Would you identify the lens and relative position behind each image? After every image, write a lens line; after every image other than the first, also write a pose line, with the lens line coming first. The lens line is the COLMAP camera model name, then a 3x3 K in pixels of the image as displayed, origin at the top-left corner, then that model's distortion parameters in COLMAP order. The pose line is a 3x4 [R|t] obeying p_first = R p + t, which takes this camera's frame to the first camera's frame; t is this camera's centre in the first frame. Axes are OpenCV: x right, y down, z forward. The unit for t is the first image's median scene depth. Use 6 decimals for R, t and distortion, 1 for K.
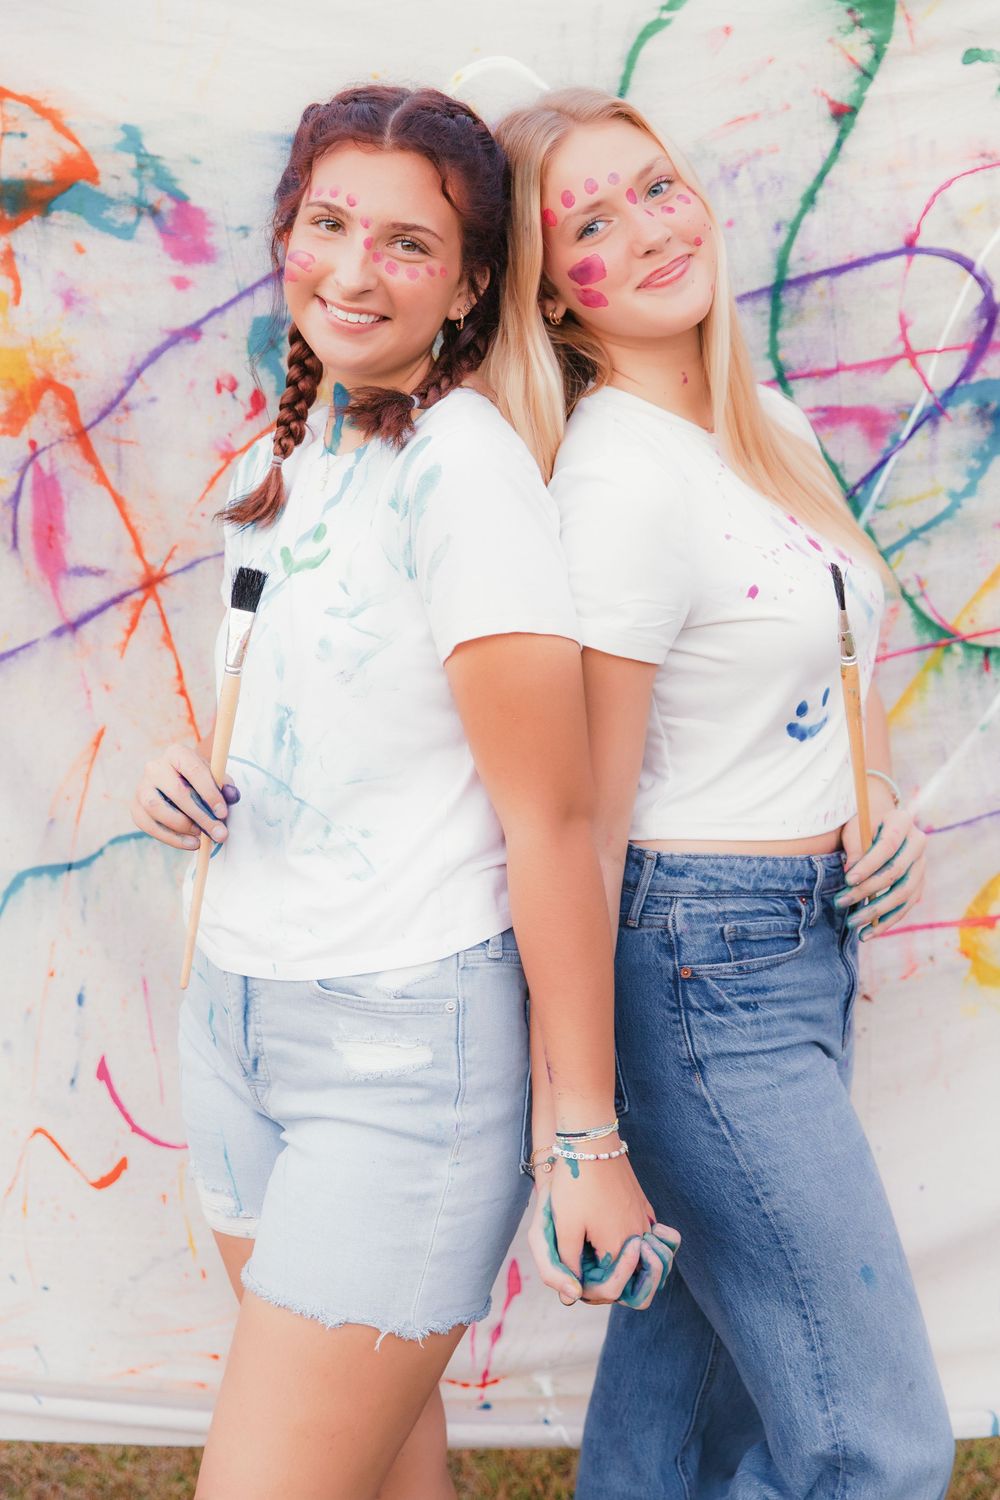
lens RADIAL K [[2573.1, 0, 493.4], [0, 2573.1, 750.3], [0, 0, 1]] dist [0.032071, 0.000000]
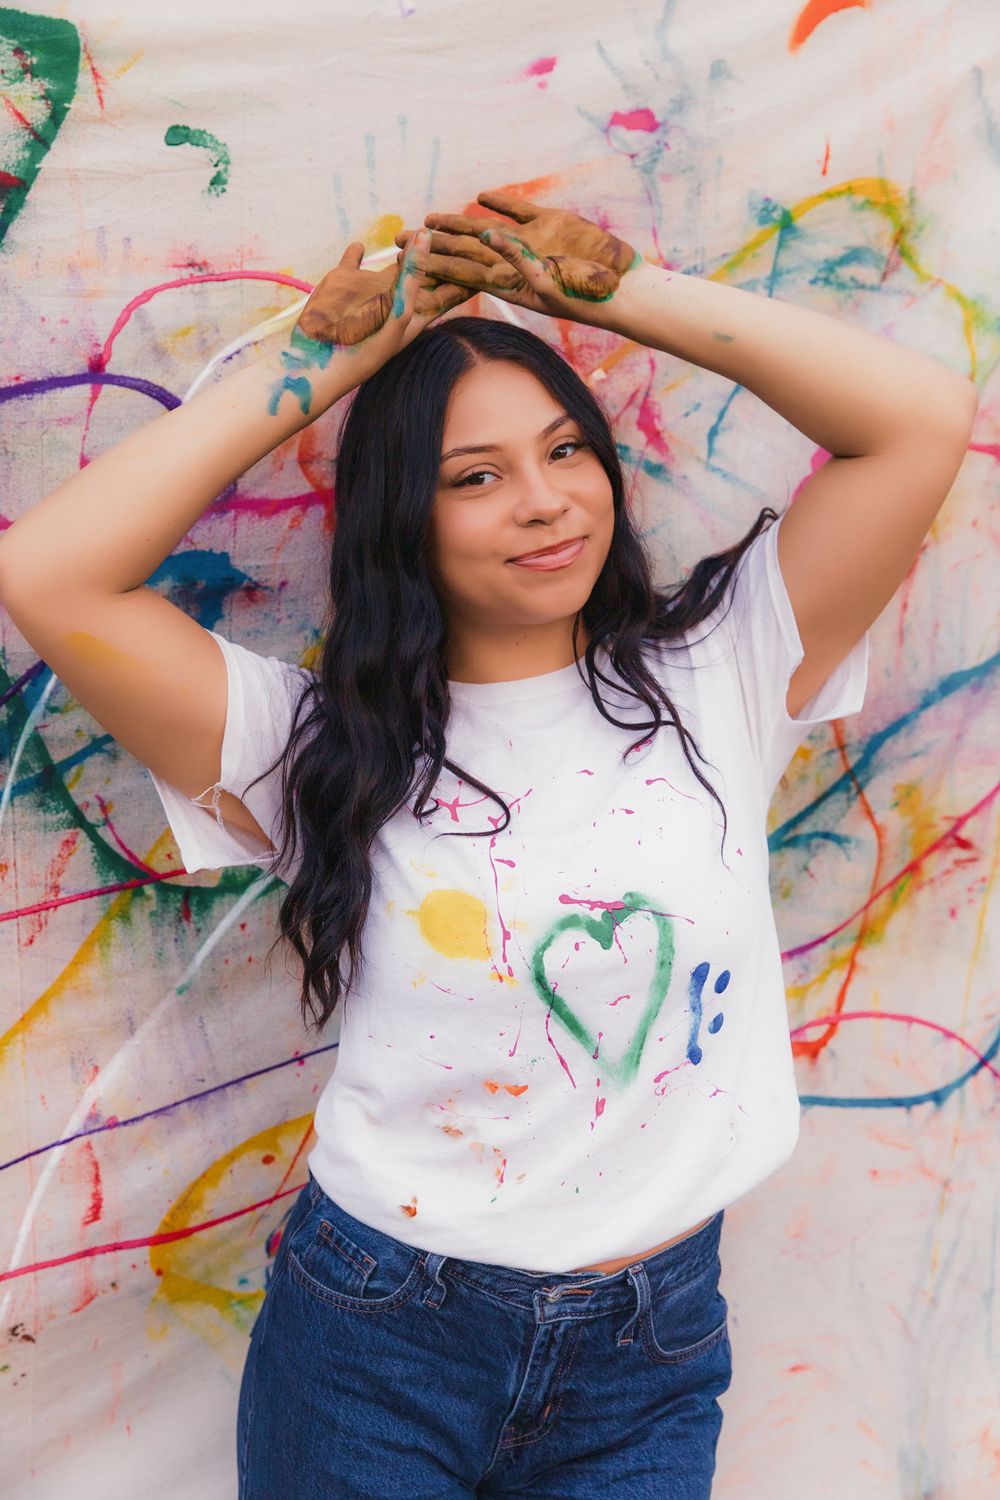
lens RADIAL K [[1953.0, 0, 509.5], [0, 1953.0, 746.3], [0, 0, 1]] dist [0.012521, 0.000000]
pose [[0.910892, 0.011016, 0.412498, 0.035029], [0.007032, 0.999084, -0.042208, -0.058855], [-0.412586, 0.041348, 0.909980, 0.422842]]
